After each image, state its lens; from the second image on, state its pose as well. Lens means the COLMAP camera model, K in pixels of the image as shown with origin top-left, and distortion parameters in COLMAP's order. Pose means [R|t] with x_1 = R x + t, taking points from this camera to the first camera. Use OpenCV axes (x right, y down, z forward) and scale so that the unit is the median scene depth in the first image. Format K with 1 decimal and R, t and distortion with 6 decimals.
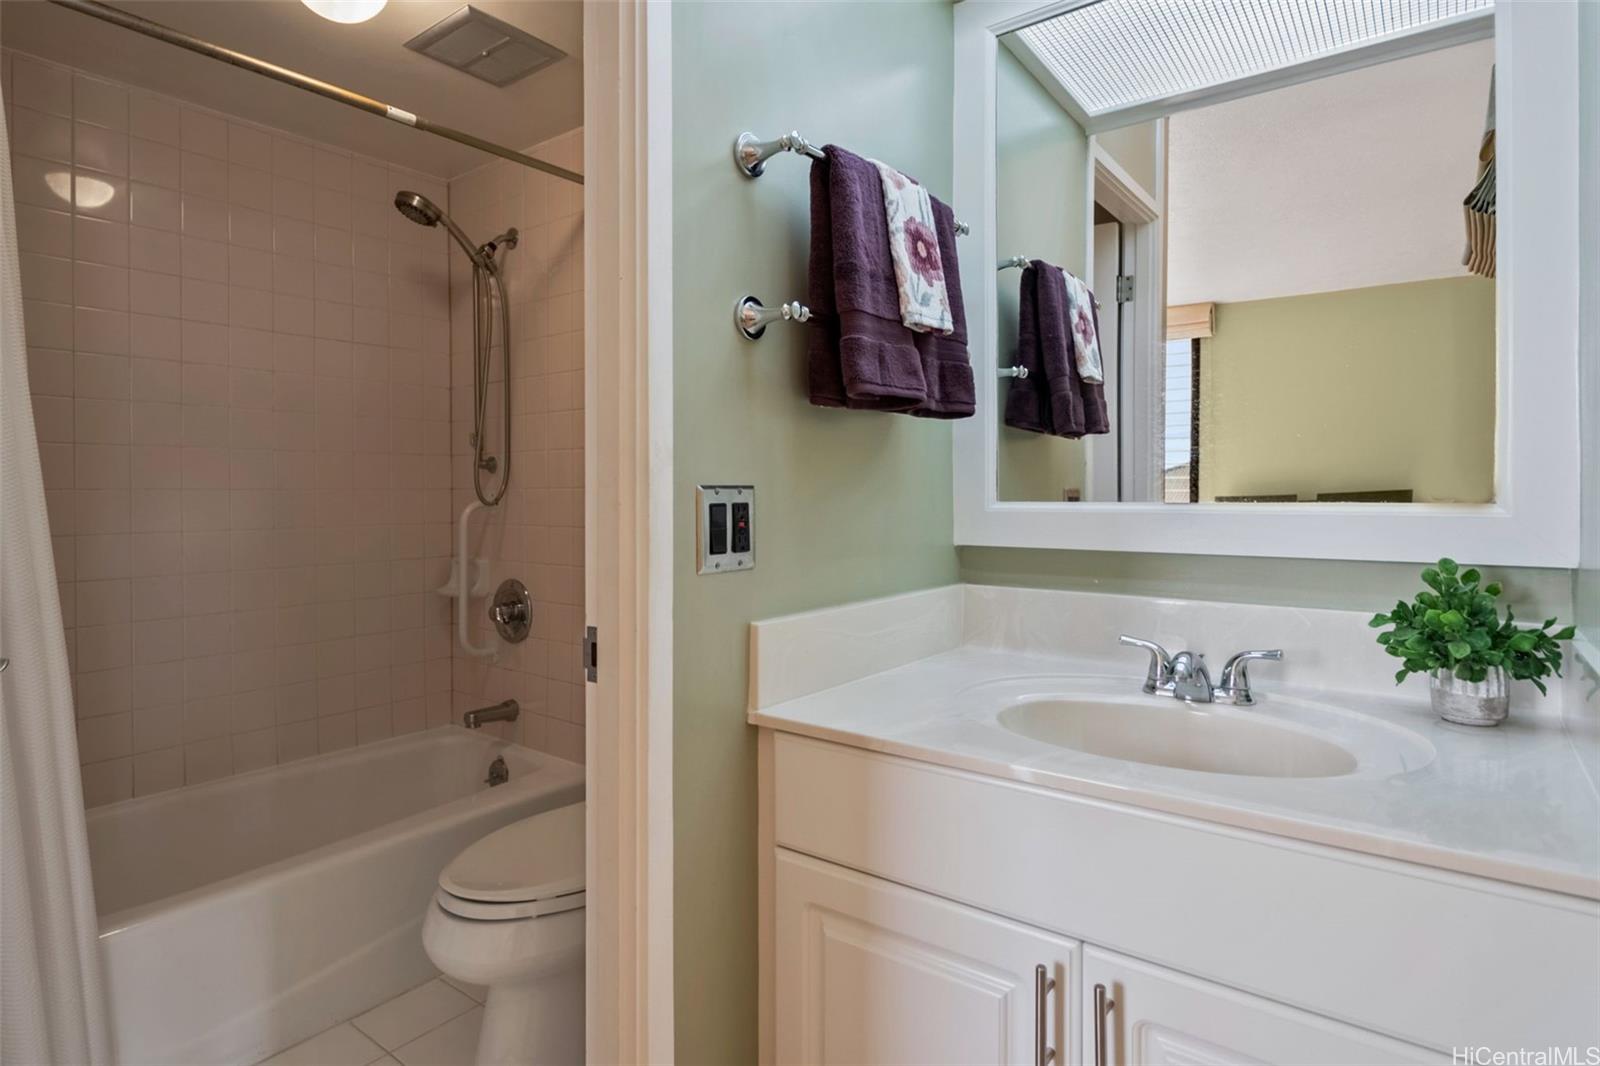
lens RADIAL K [[818.2, 0, 797.5], [0, 818.2, 502.0], [0, 0, 1]] dist [-0.003529, -0.000325]
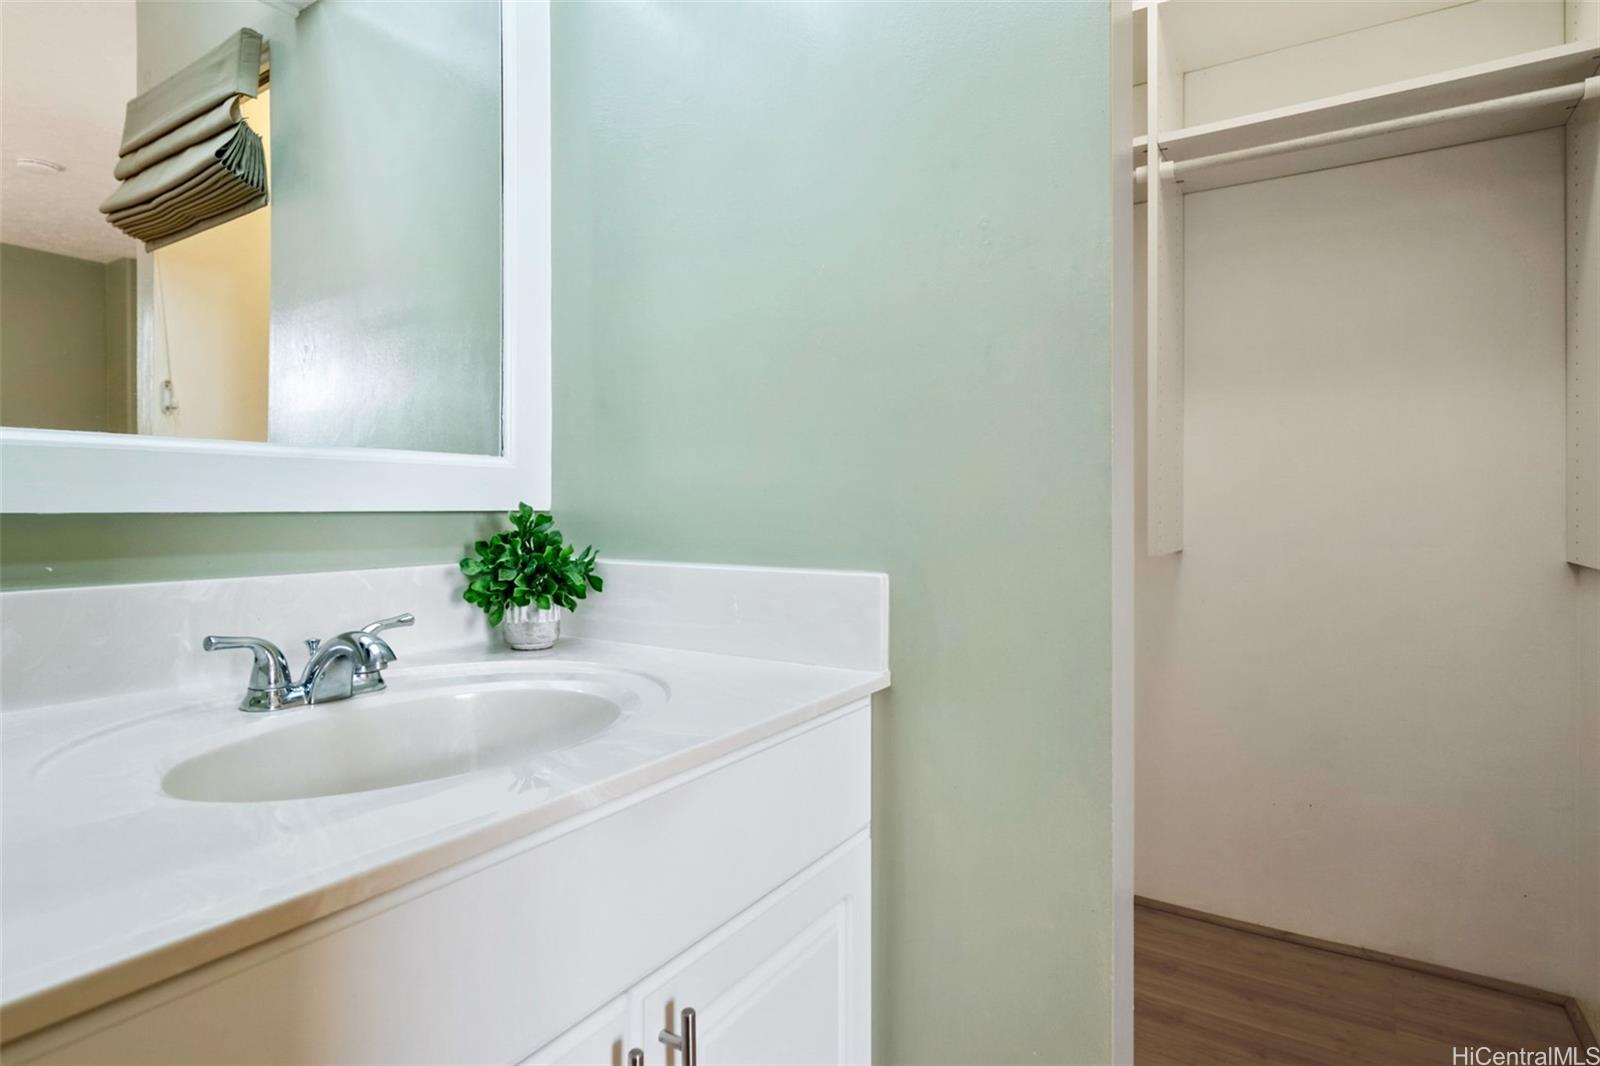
lens RADIAL K [[818.2, 0, 797.5], [0, 818.2, 502.0], [0, 0, 1]] dist [-0.003529, -0.000325]
pose [[-0.047574, 0.006224, 0.998848, -0.293235], [0.006243, 0.999963, -0.005934, 0.070191], [-0.998848, 0.005954, -0.047611, 0.625570]]
